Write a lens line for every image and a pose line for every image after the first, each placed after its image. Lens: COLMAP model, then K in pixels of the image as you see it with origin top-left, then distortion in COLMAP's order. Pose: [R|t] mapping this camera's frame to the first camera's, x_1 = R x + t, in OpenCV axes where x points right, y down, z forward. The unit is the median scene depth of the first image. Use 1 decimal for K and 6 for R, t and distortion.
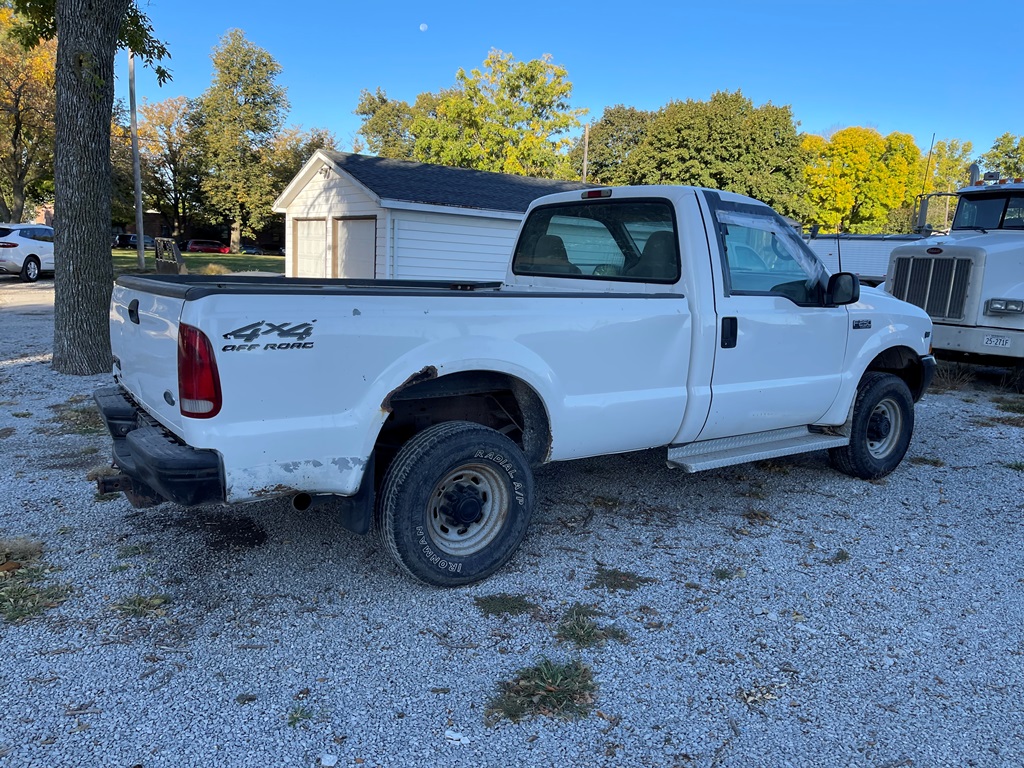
lens RADIAL K [[772.9, 0, 519.0], [0, 772.9, 387.8], [0, 0, 1]] dist [0.050864, -0.054259]
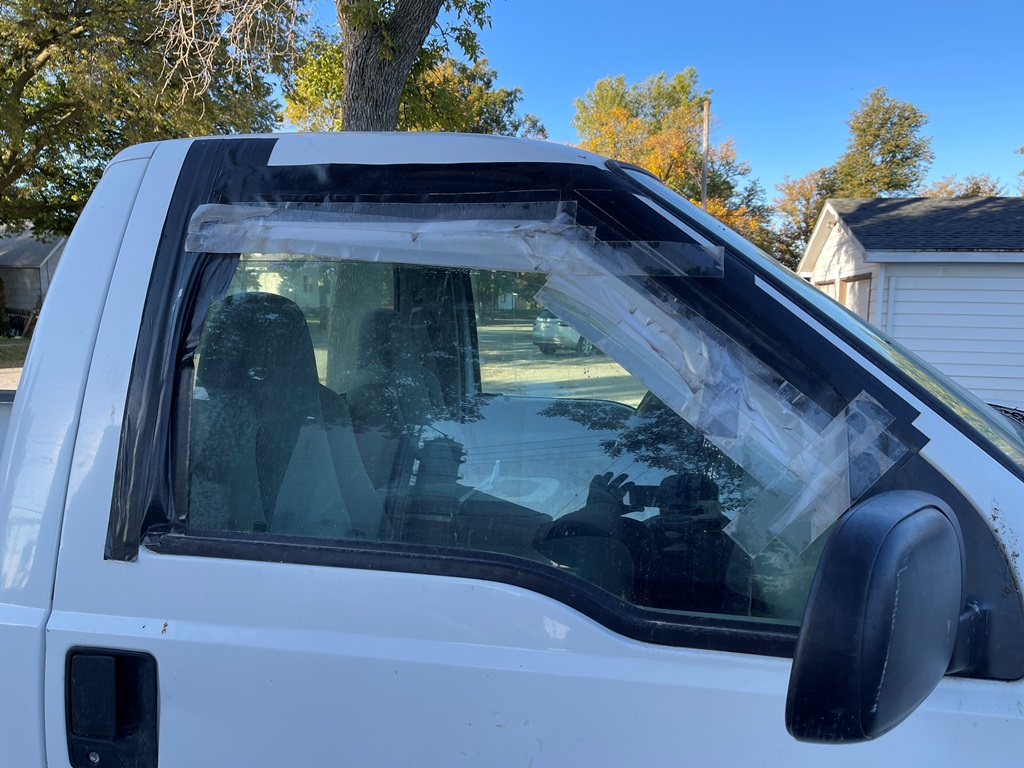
lens RADIAL K [[772.9, 0, 502.3], [0, 772.9, 386.5], [0, 0, 1]] dist [0.050864, -0.054259]
pose [[0.684644, 0.033634, -0.728101, 0.514624], [-0.097166, 0.994230, -0.045439, -0.167991], [0.722372, 0.101856, 0.683962, 0.906531]]
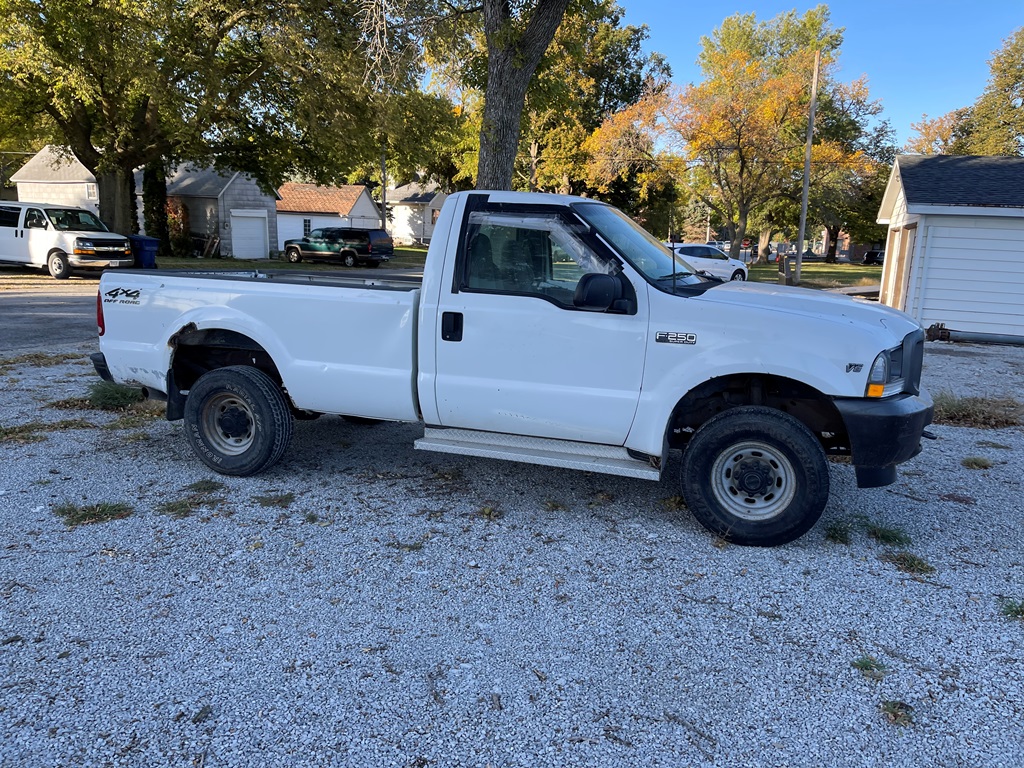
lens RADIAL K [[772.9, 0, 520.4], [0, 772.9, 375.6], [0, 0, 1]] dist [0.050864, -0.054259]
pose [[0.585620, 0.115207, -0.802357, 1.173280], [-0.144497, 0.988831, 0.036517, -0.056386], [0.797602, 0.094553, 0.595727, 0.446188]]
